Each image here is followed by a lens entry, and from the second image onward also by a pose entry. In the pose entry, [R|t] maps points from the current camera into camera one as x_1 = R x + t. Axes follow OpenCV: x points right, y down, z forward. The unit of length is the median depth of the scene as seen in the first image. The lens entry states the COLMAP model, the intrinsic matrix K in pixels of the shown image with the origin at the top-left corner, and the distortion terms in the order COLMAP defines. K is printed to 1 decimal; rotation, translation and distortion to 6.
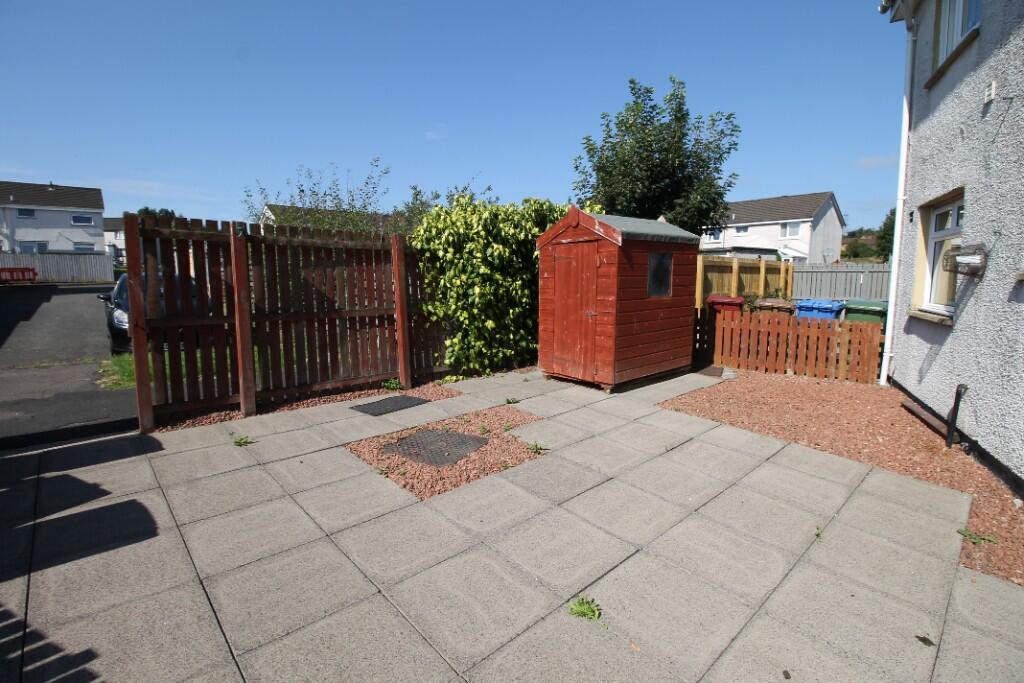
lens RADIAL K [[480.9, 0, 510.0], [0, 480.9, 331.7], [0, 0, 1]] dist [0.001010, -0.014895]
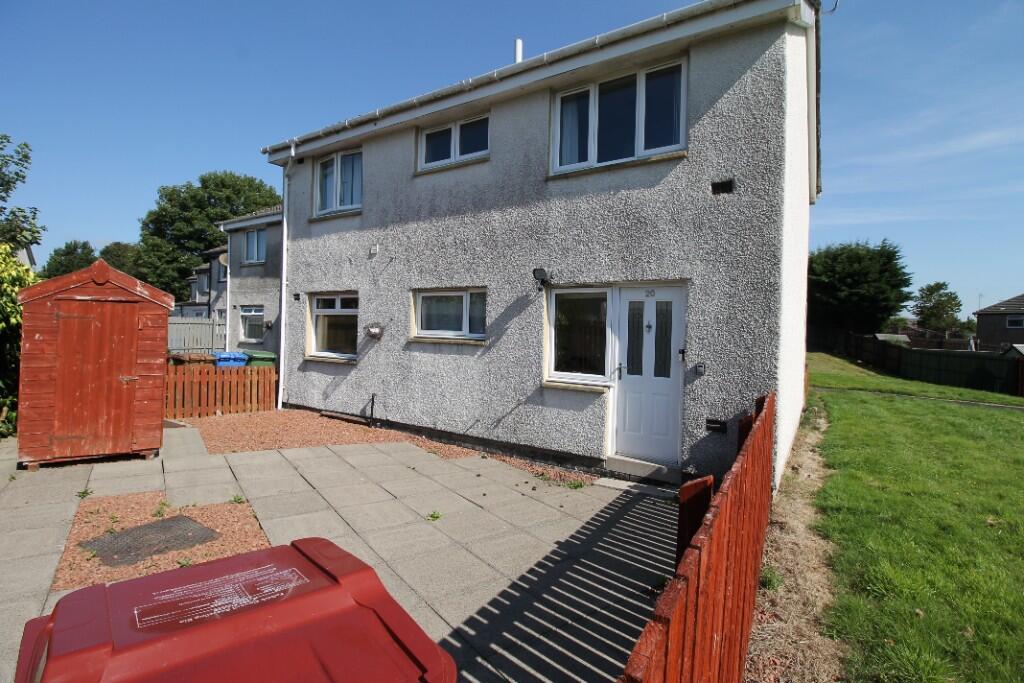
lens RADIAL K [[480.9, 0, 510.0], [0, 480.9, 331.7], [0, 0, 1]] dist [0.001010, -0.014895]
pose [[0.088215, 0.000168, 0.996101, -0.685386], [0.091020, 0.995815, -0.008229, -0.052453], [-0.991934, 0.091391, 0.087831, 0.172831]]
